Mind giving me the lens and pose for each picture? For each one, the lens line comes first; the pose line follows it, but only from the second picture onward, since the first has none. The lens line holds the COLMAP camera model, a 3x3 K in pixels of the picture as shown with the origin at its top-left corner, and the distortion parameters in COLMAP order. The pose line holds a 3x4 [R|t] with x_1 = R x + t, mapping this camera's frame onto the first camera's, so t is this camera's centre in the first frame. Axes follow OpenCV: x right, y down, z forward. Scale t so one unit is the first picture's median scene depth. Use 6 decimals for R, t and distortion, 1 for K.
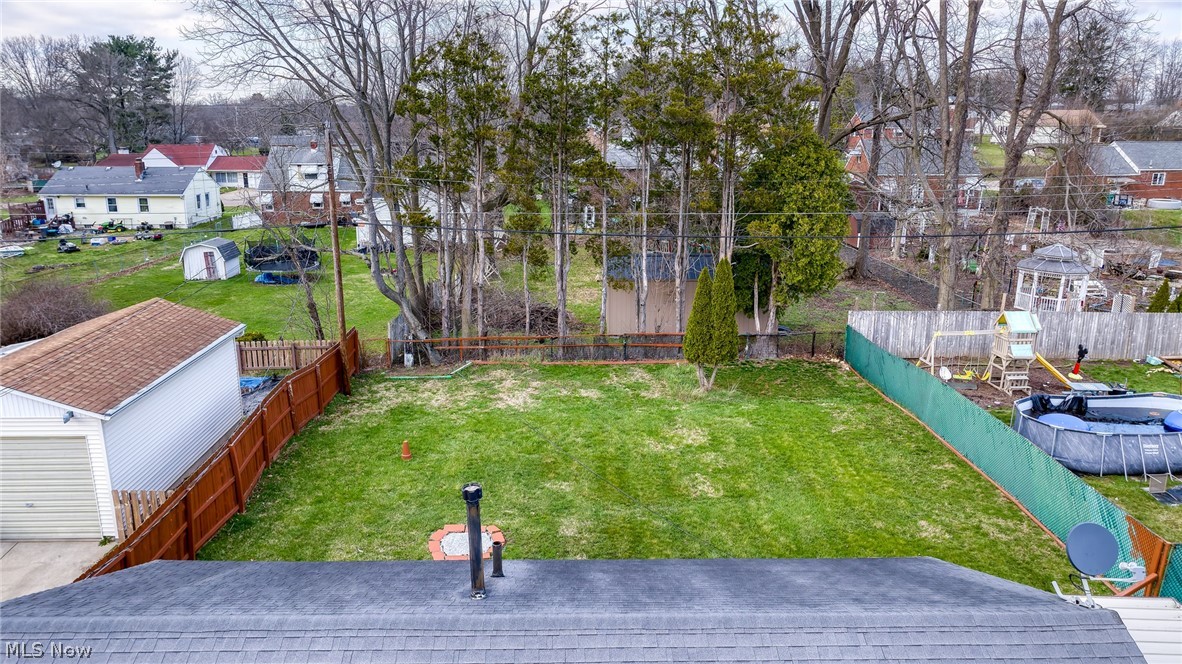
lens RADIAL K [[840.5, 0, 591.7], [0, 840.5, 304.6], [0, 0, 1]] dist [0.002055, 0.001594]
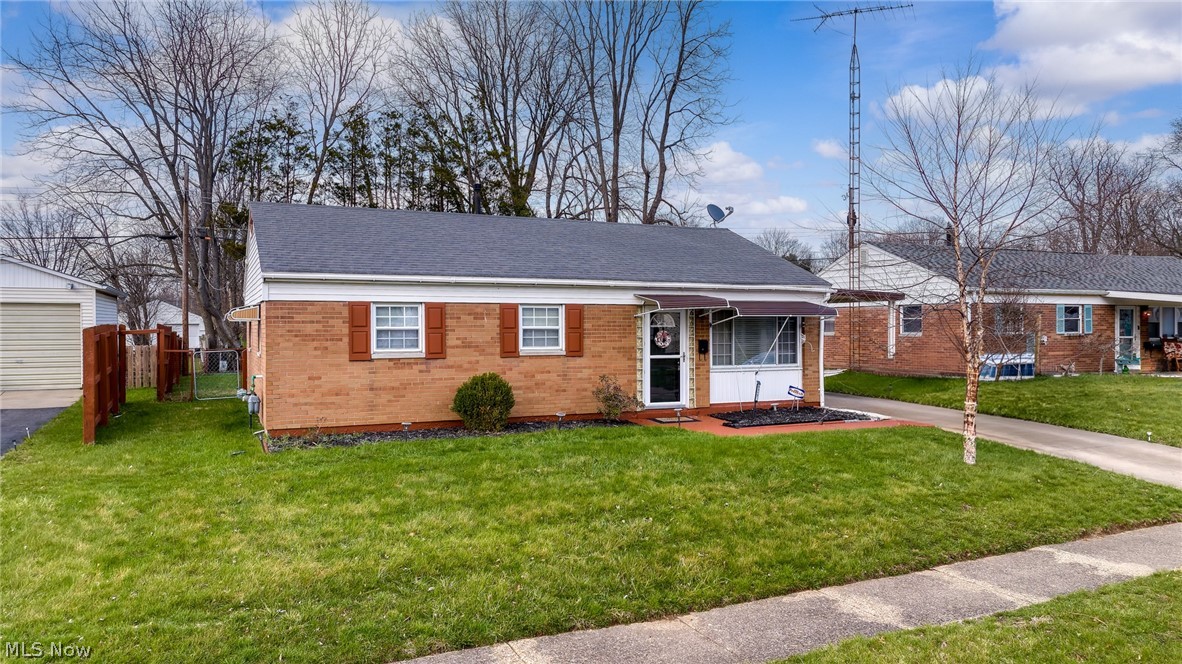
lens RADIAL K [[817.5, 0, 591.0], [0, 817.5, 332.0], [0, 0, 1]] dist [-0.004346, -0.000611]
pose [[0.914515, -0.007671, 0.404479, -0.216272], [0.094354, 0.976291, -0.194816, 0.304814], [-0.393395, 0.216327, 0.893557, -0.282163]]
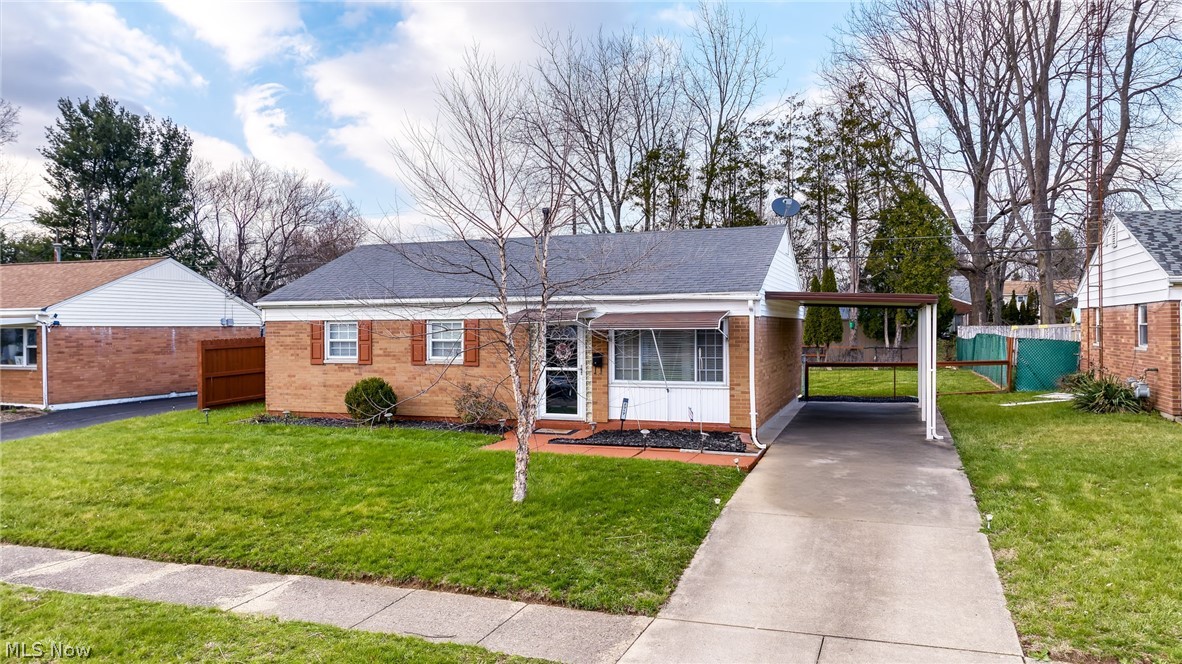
lens RADIAL K [[817.5, 0, 591.0], [0, 817.5, 332.0], [0, 0, 1]] dist [-0.004346, -0.000611]
pose [[0.930740, -0.007290, -0.365608, 0.251312], [-0.071478, 0.976889, -0.201442, 0.304917], [0.358627, 0.213623, 0.908709, -0.310797]]
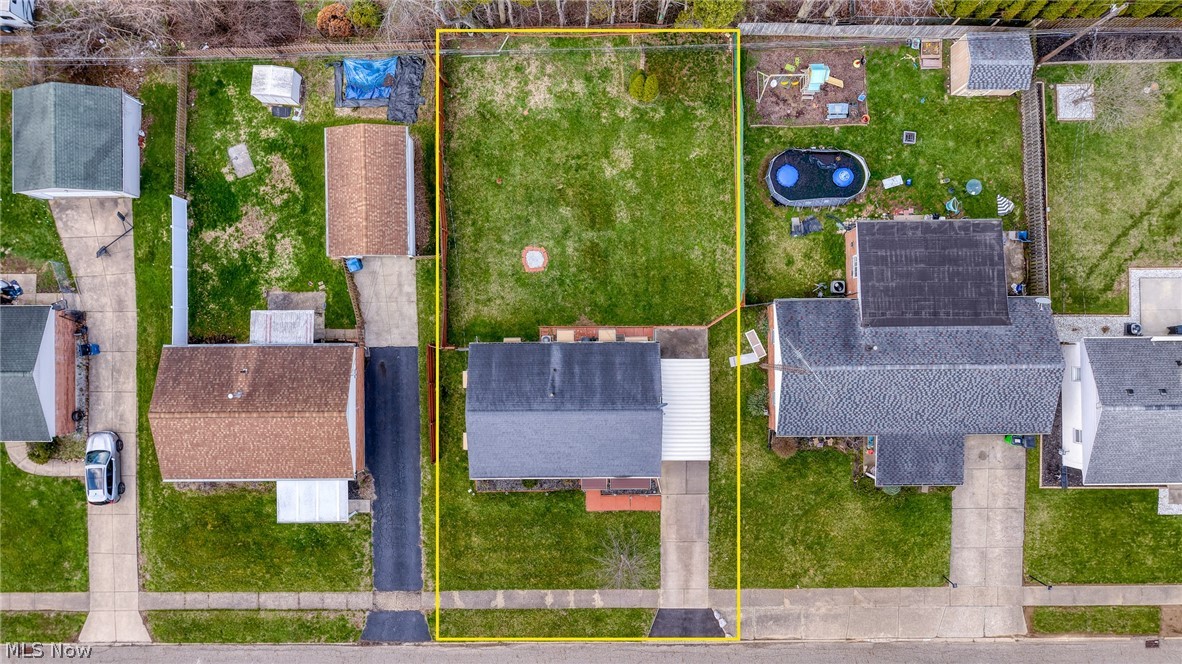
lens RADIAL K [[817.5, 0, 591.0], [0, 817.5, 332.0], [0, 0, 1]] dist [-0.004346, -0.000611]
pose [[0.999899, 0.013606, -0.004188, 0.036446], [0.000826, 0.238280, 0.971196, -1.423265], [0.014212, -0.971101, 0.238244, 0.047899]]
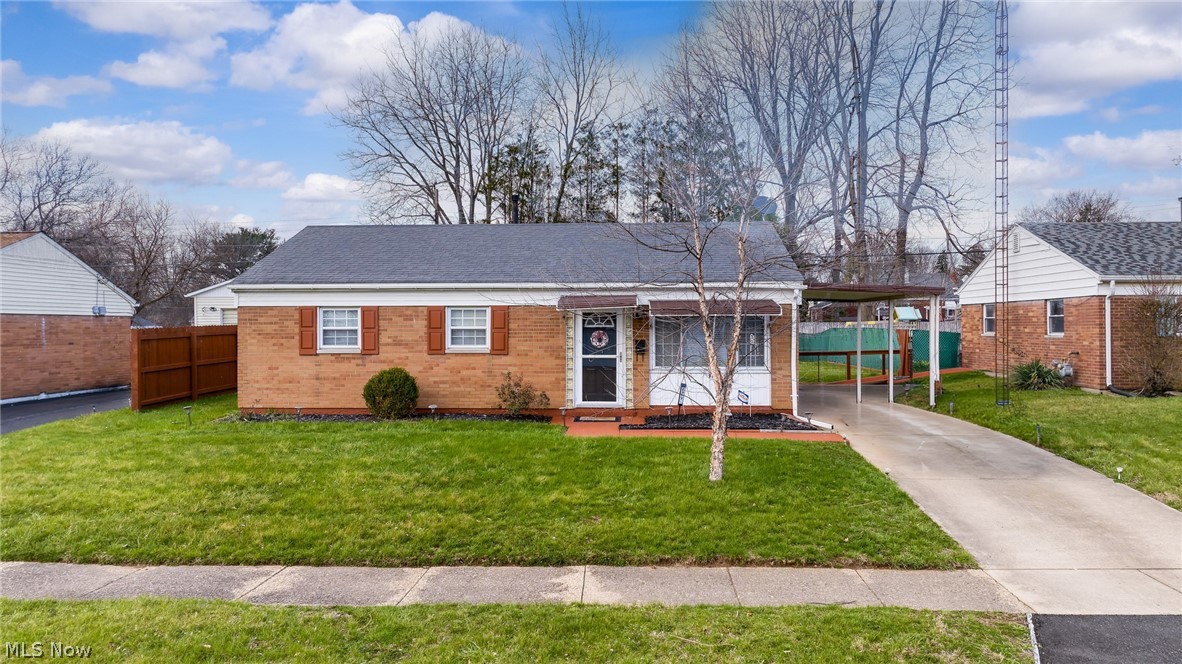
lens RADIAL K [[817.5, 0, 591.0], [0, 817.5, 332.0], [0, 0, 1]] dist [-0.004346, -0.000611]
pose [[0.997425, -0.005497, -0.071503, 0.071469], [-0.009932, 0.976859, -0.213655, 0.320297], [0.071023, 0.213815, 0.974289, -0.348381]]
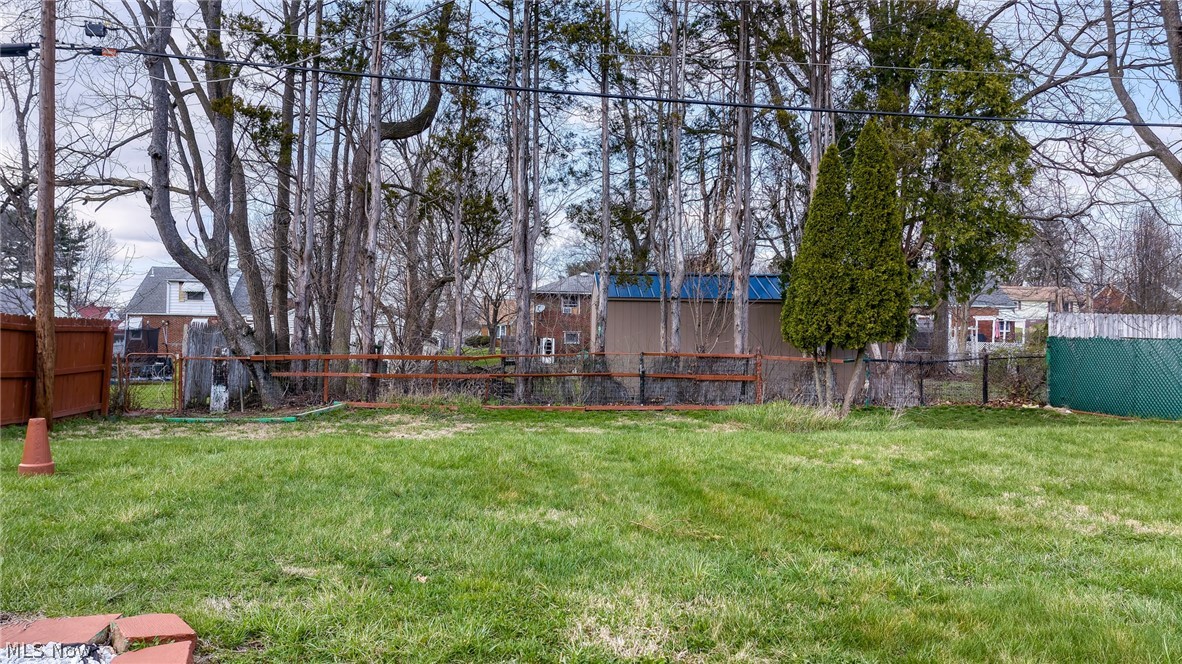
lens RADIAL K [[840.5, 0, 591.7], [0, 840.5, 304.6], [0, 0, 1]] dist [0.002055, 0.001594]
pose [[0.997950, 0.013584, 0.062538, -0.027503], [0.003587, 0.963803, -0.266591, 0.154013], [-0.063895, 0.266268, 0.961779, 0.508364]]
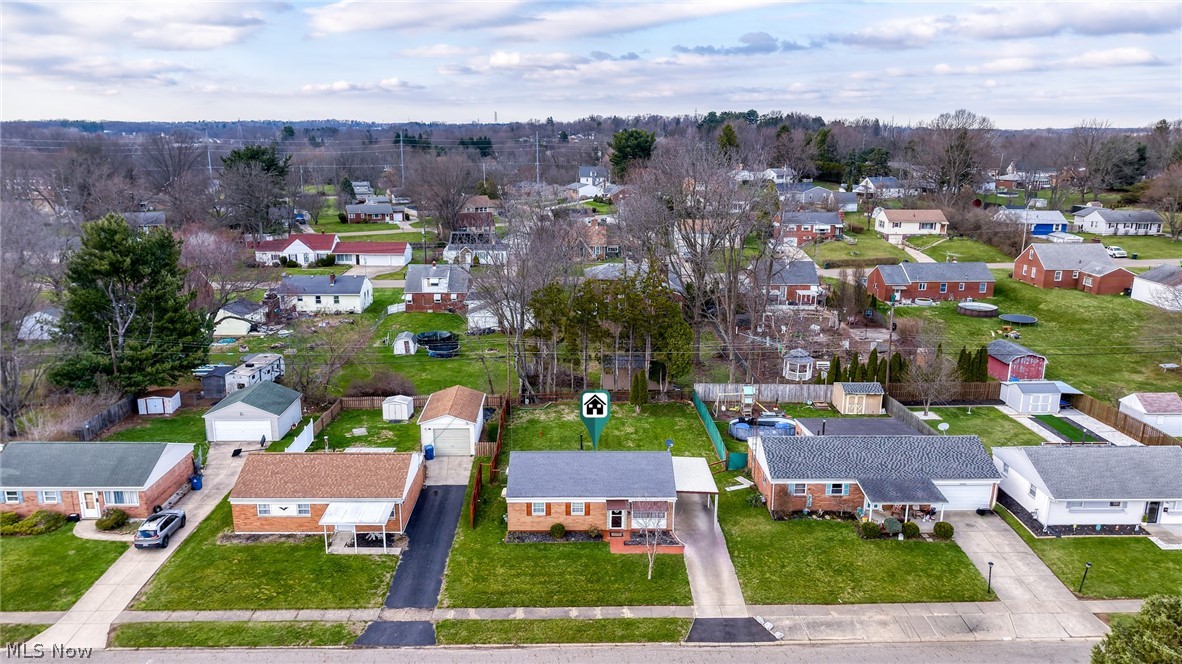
lens RADIAL K [[817.5, 0, 591.0], [0, 817.5, 332.0], [0, 0, 1]] dist [-0.004346, -0.000611]
pose [[0.999996, 0.002401, -0.001783, -0.015141], [-0.002358, 0.999714, 0.023792, -0.221100], [0.001840, -0.023787, 0.999715, -1.609286]]
